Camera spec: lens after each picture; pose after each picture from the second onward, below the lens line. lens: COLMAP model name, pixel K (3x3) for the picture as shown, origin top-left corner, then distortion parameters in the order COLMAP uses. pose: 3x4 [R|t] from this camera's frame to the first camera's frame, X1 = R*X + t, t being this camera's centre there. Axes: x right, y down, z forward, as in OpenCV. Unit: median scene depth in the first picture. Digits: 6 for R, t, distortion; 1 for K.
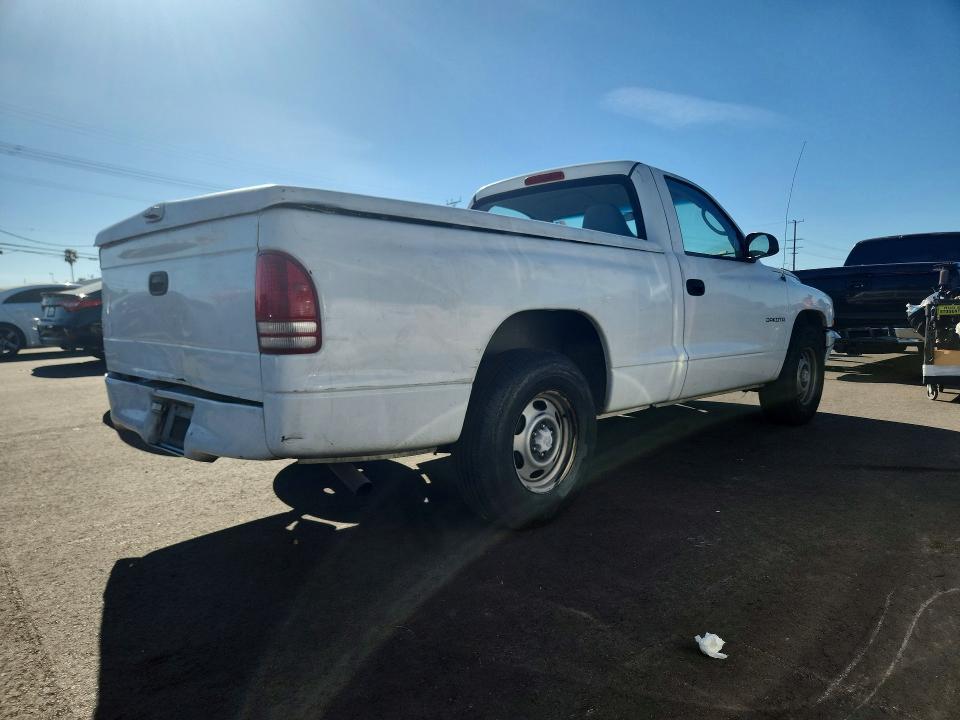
lens RADIAL K [[633.0, 0, 488.9], [0, 633.0, 361.1], [0, 0, 1]] dist [0.072398, -0.059648]
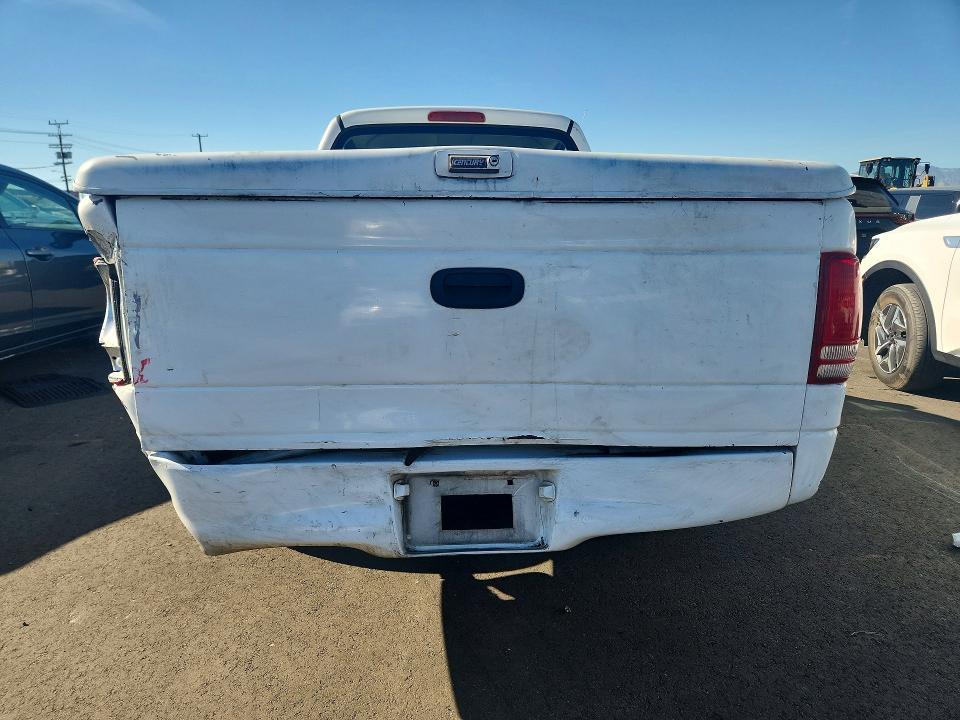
lens RADIAL K [[633.0, 0, 488.9], [0, 633.0, 361.1], [0, 0, 1]] dist [0.072398, -0.059648]
pose [[0.686620, -0.141620, 0.713090, -0.800083], [0.052630, 0.987953, 0.145531, -0.118920], [-0.725109, -0.062395, 0.685802, 0.507354]]
